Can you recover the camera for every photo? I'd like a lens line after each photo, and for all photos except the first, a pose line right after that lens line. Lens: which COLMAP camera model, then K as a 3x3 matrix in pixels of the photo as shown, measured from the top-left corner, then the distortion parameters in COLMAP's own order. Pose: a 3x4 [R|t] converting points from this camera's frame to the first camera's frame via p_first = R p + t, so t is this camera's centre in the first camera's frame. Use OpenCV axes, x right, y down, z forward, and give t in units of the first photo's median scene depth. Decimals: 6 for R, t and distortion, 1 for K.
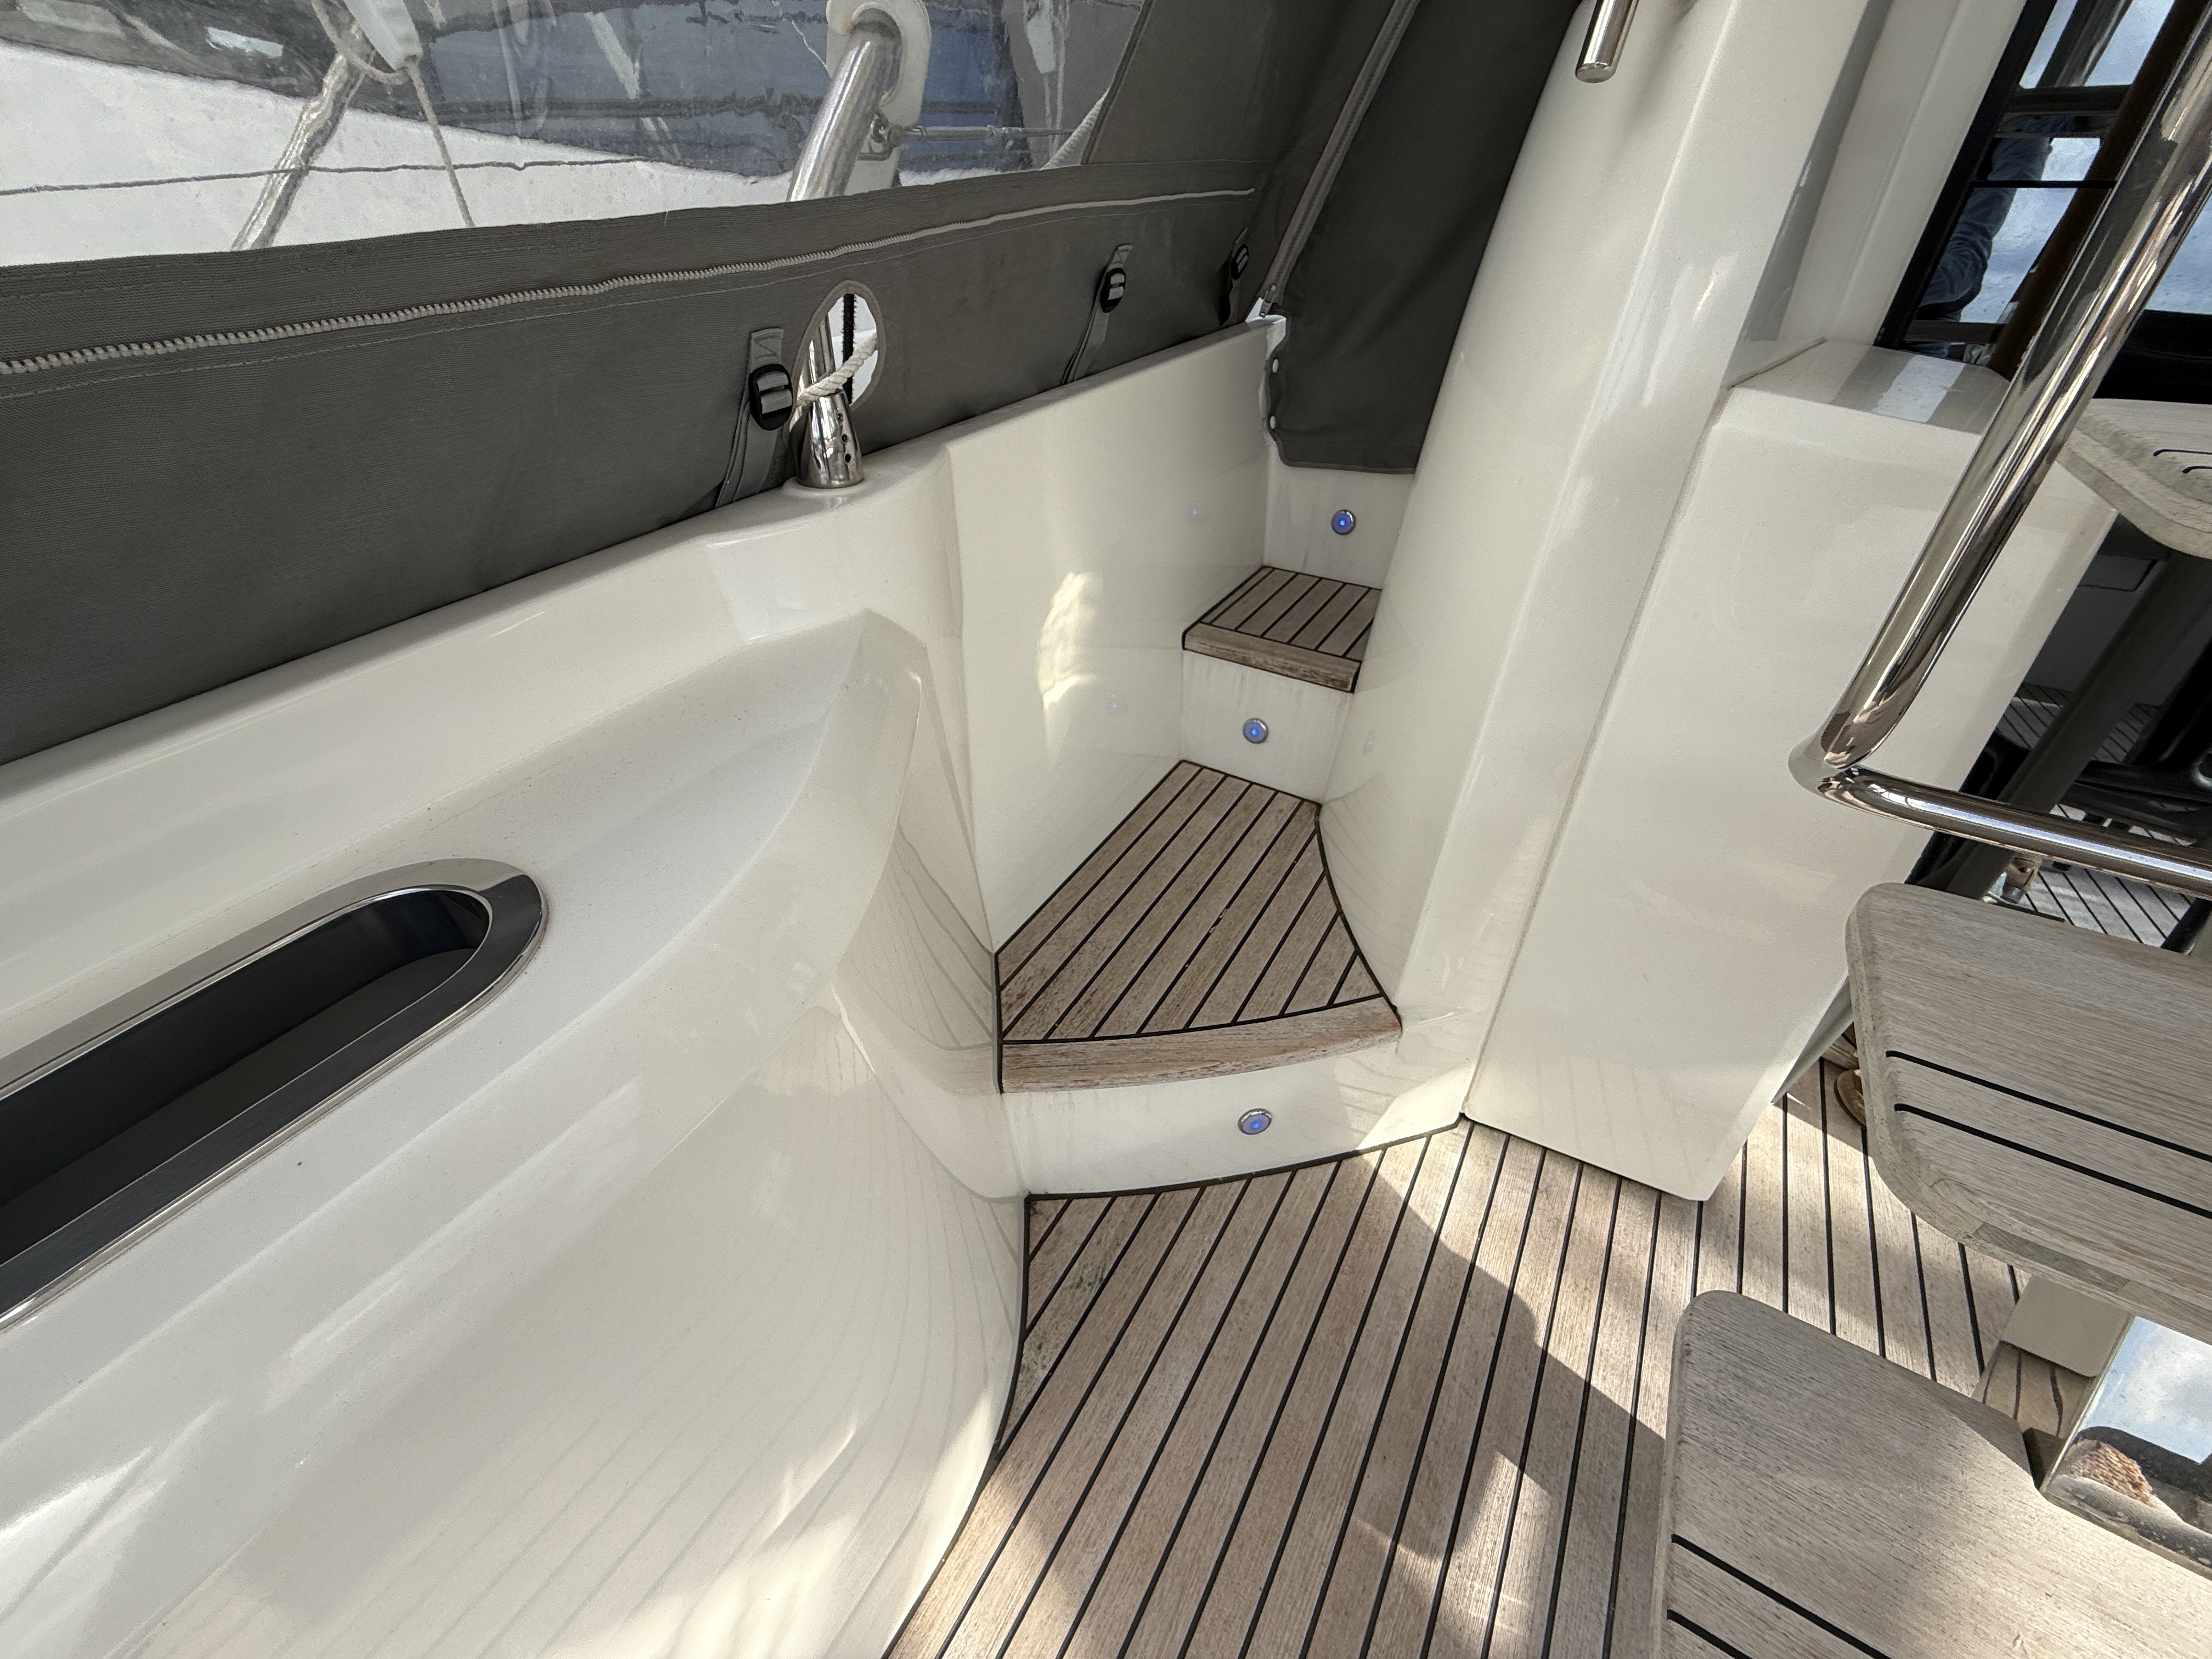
lens RADIAL K [[879.8, 0, 1099.6], [0, 879.8, 834.8], [0, 0, 1]] dist [-0.002982, 0.000558]
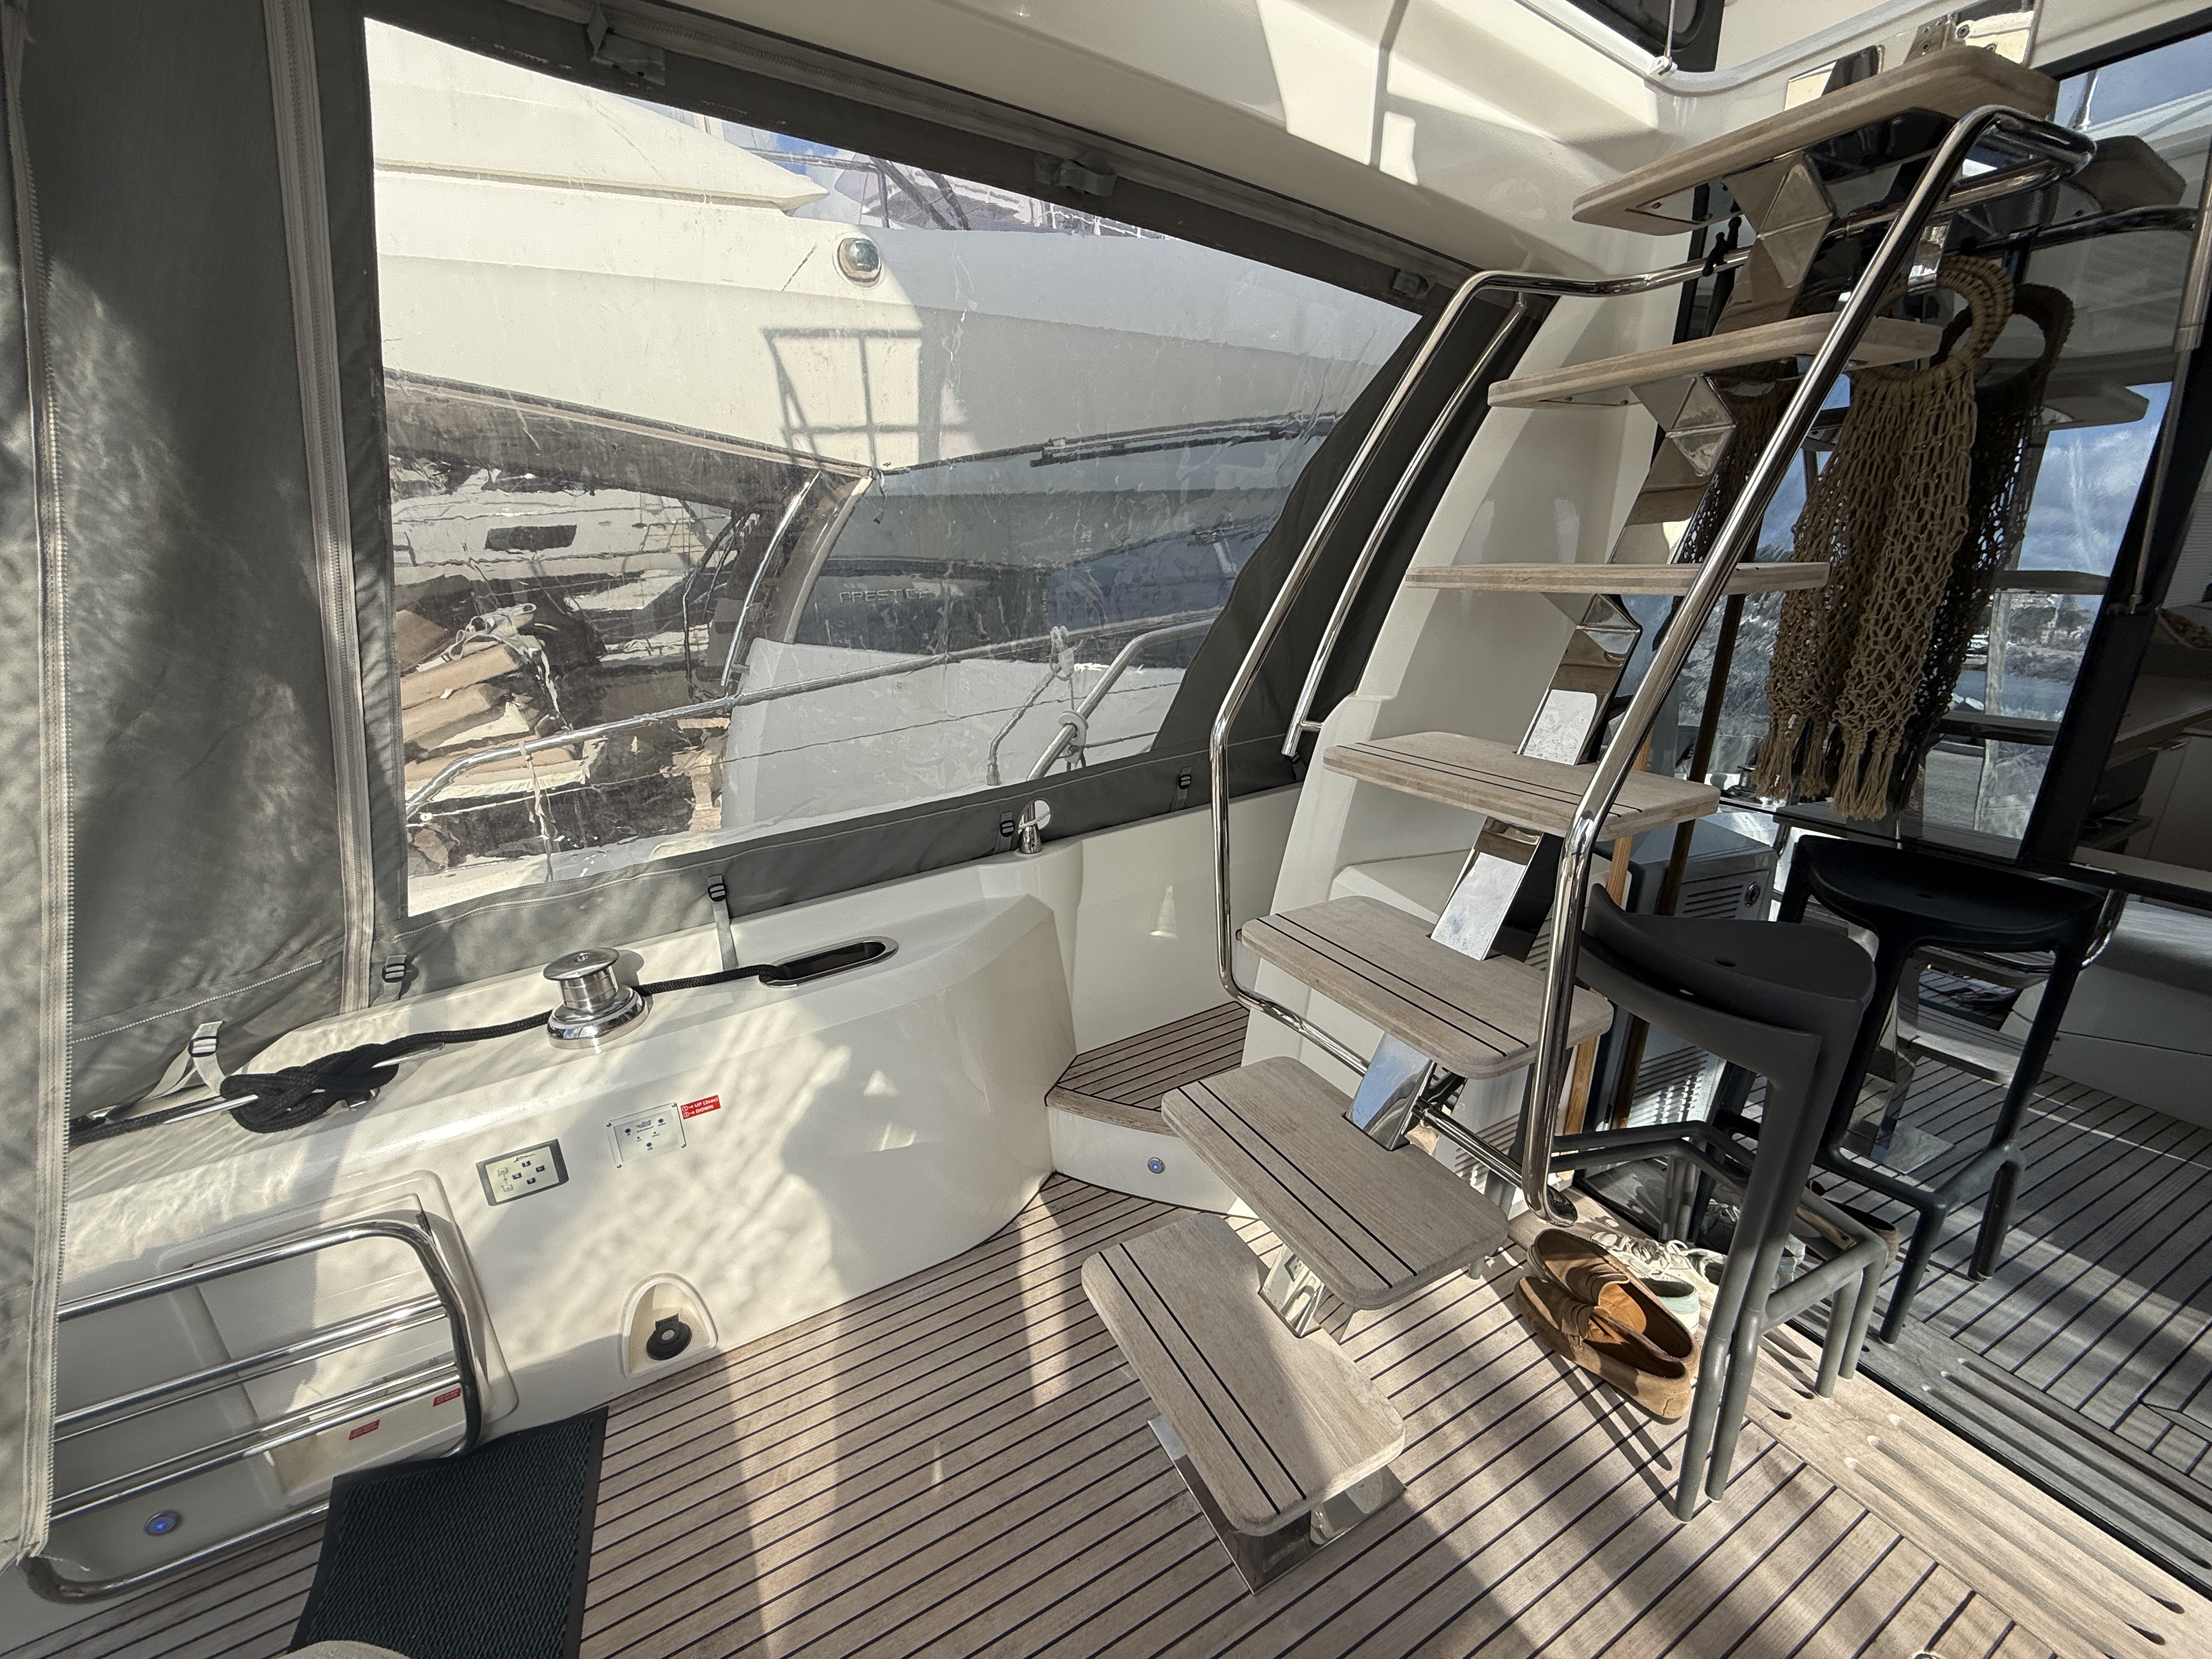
lens RADIAL K [[879.8, 0, 1101.2], [0, 879.8, 838.0], [0, 0, 1]] dist [-0.002982, 0.000558]
pose [[0.861449, 0.132938, -0.490135, 1.319648], [-0.271261, 0.936365, -0.222795, 0.146771], [0.429328, 0.324881, 0.842692, -1.374319]]
